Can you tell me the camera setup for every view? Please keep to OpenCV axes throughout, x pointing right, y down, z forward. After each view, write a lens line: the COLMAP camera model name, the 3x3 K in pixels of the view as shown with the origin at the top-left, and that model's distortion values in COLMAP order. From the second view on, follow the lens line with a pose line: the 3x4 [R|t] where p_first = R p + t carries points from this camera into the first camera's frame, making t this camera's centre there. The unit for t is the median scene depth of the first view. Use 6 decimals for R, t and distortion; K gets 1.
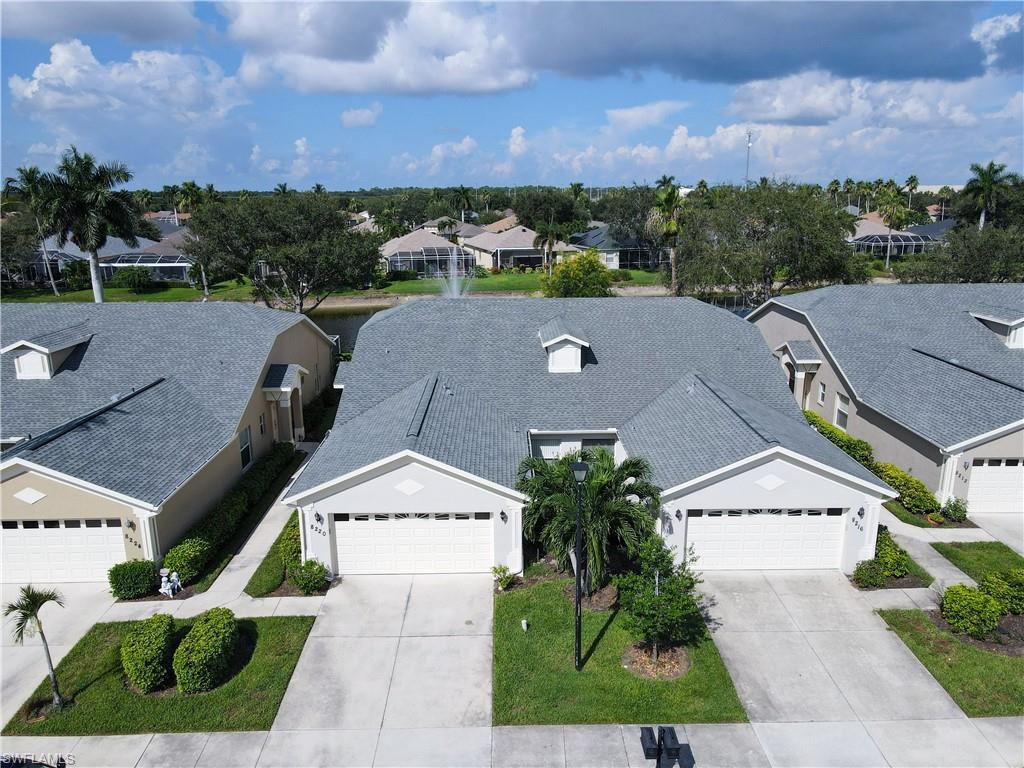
lens RADIAL K [[755.8, 0, 520.8], [0, 755.8, 389.9], [0, 0, 1]] dist [0.013570, 0.005167]
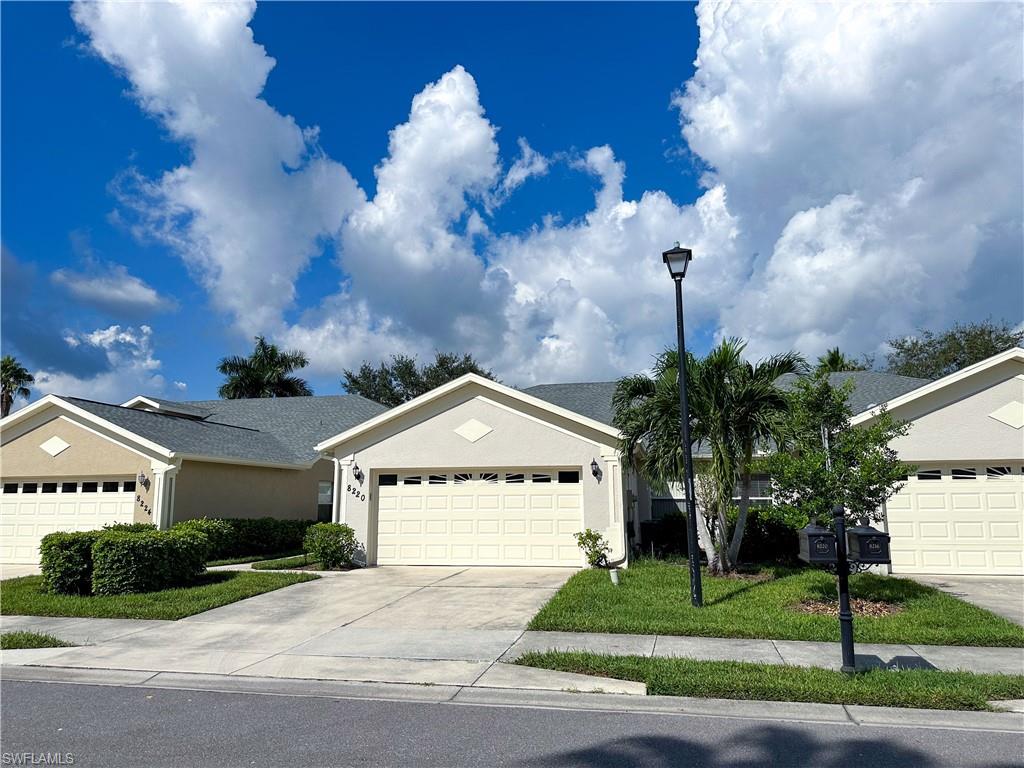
lens RADIAL K [[732.5, 0, 513.5], [0, 732.5, 386.3], [0, 0, 1]] dist [0.047846, -0.000669]
pose [[0.971278, -0.042112, -0.234191, 0.067158], [-0.052878, 0.921404, -0.384991, 0.364867], [0.231997, 0.386317, 0.892713, 0.328387]]
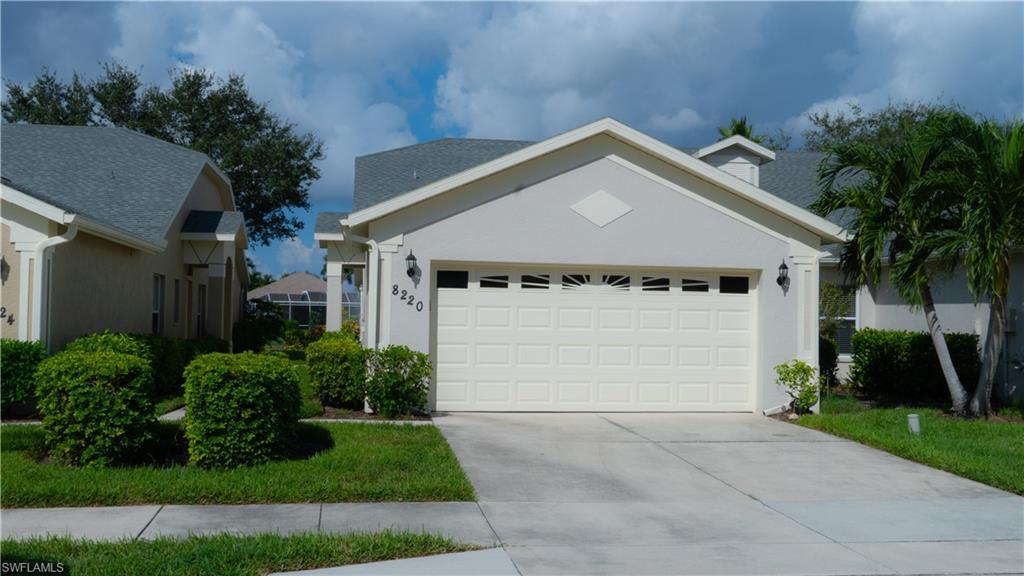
lens RADIAL K [[1078.9, 0, 509.4], [0, 1078.9, 292.0], [0, 0, 1]] dist [0.074530, 0.000000]
pose [[0.994097, 0.021149, 0.106416, -0.276138], [0.007975, 0.963921, -0.266070, 0.363529], [-0.108204, 0.265348, 0.958062, 0.340085]]
